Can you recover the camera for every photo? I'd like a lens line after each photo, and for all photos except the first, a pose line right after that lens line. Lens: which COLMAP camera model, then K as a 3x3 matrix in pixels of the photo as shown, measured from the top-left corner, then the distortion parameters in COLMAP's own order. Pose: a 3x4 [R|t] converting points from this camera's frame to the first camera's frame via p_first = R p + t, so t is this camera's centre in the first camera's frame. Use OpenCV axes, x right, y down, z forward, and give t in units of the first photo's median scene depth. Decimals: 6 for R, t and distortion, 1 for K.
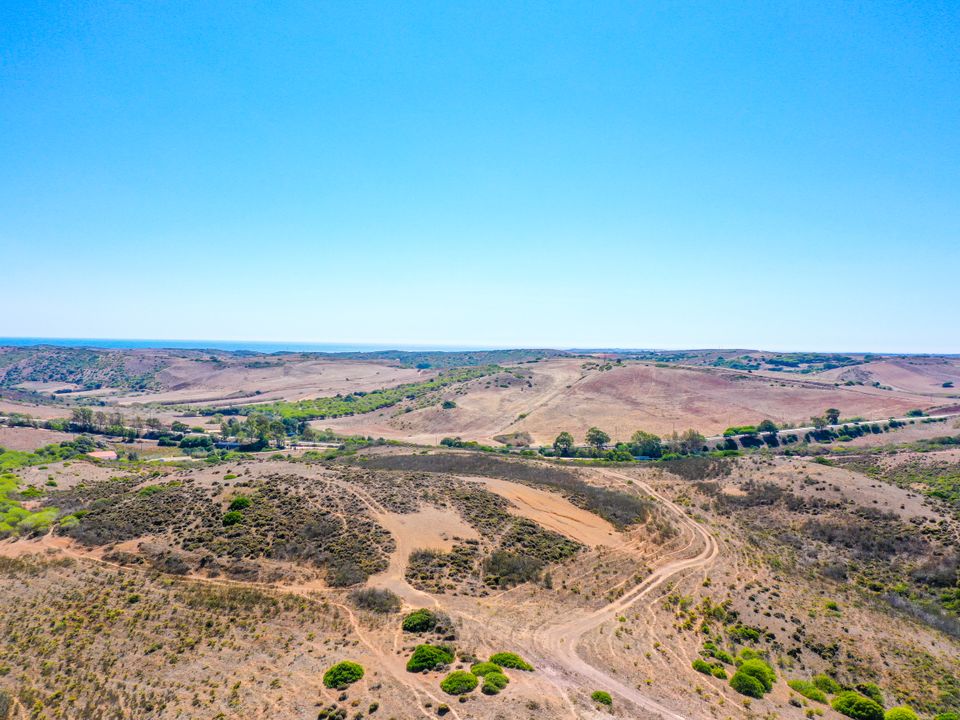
lens RADIAL K [[848.8, 0, 480.0], [0, 848.8, 360.0], [0, 0, 1]] dist [0.002909, 0.005675]
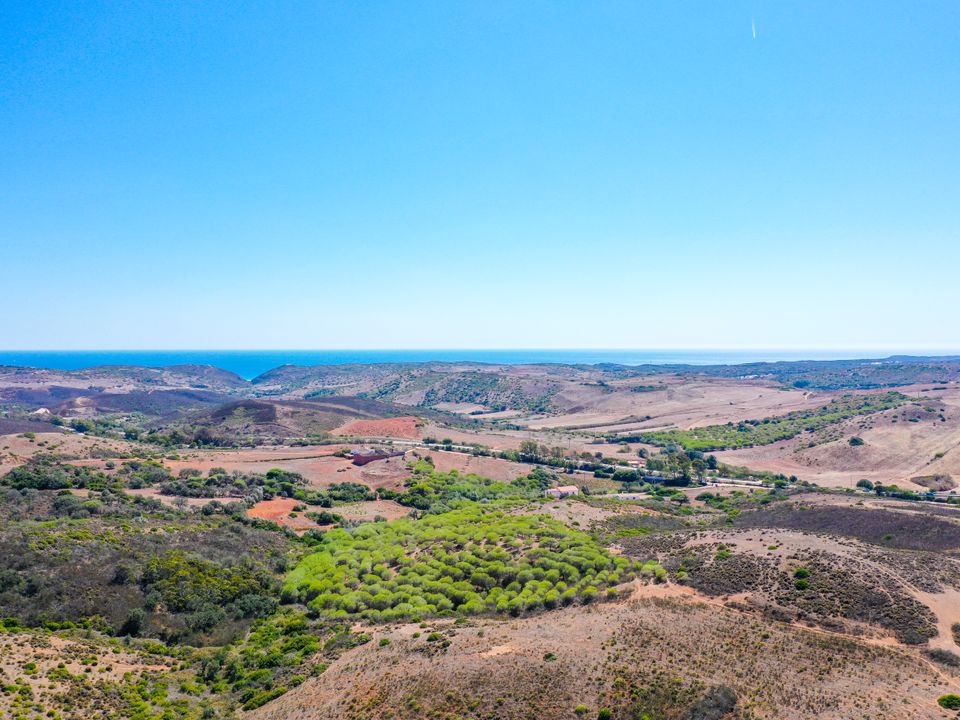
lens RADIAL K [[862.6, 0, 480.0], [0, 862.6, 360.0], [0, 0, 1]] dist [0.001947, -0.000629]
pose [[0.917572, -0.014800, -0.397294, -0.037263], [0.011301, 0.999874, -0.011147, -0.037029], [0.397409, 0.005738, 0.917624, -0.116295]]
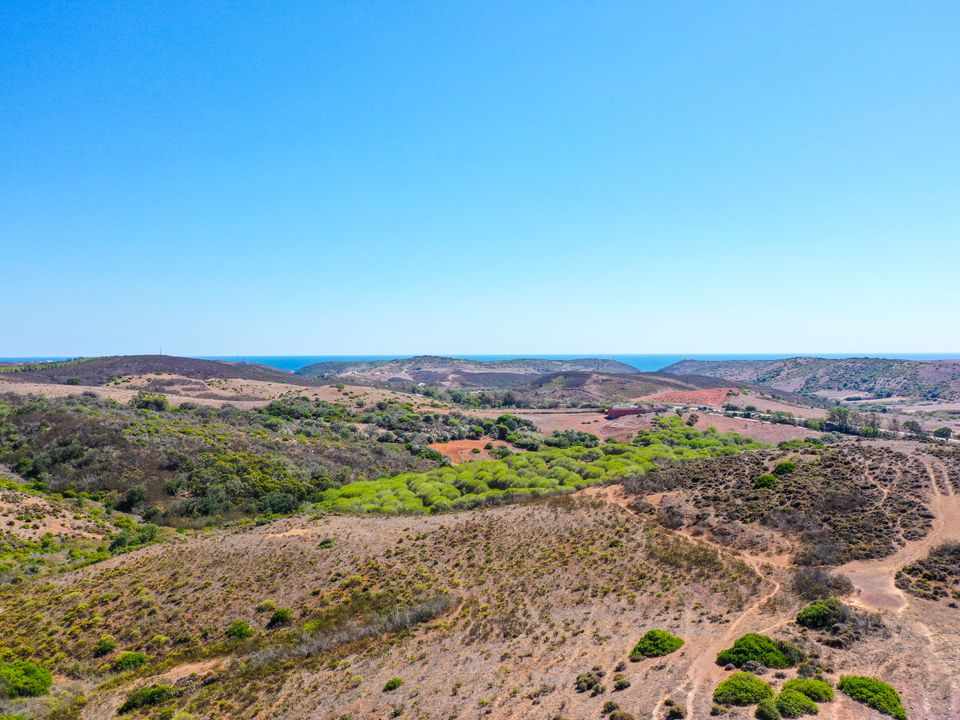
lens RADIAL K [[848.8, 0, 480.0], [0, 848.8, 360.0], [0, 0, 1]] dist [0.002909, 0.005675]
pose [[0.623743, -0.013816, -0.781507, 0.035797], [0.000132, 0.999846, -0.017570, 0.014484], [0.781629, 0.010856, 0.623649, 0.045139]]
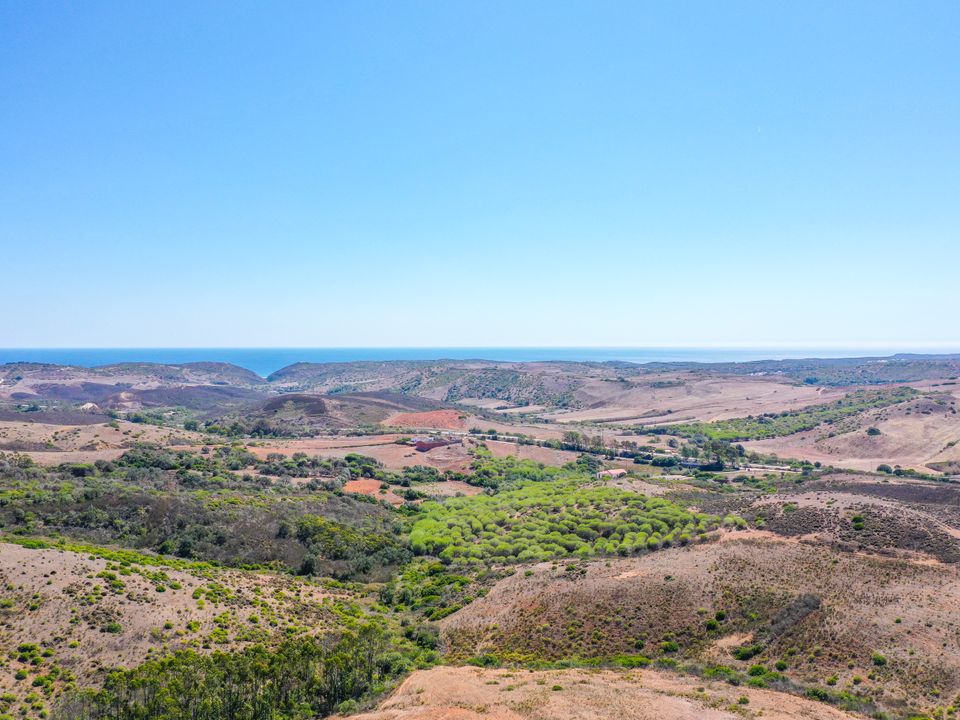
lens RADIAL K [[862.6, 0, 480.0], [0, 862.6, 360.0], [0, 0, 1]] dist [0.001947, -0.000629]
pose [[0.916162, -0.013786, -0.400571, -0.053561], [0.011122, 0.999898, -0.008975, -0.033963], [0.400653, 0.003768, 0.916222, -0.210592]]
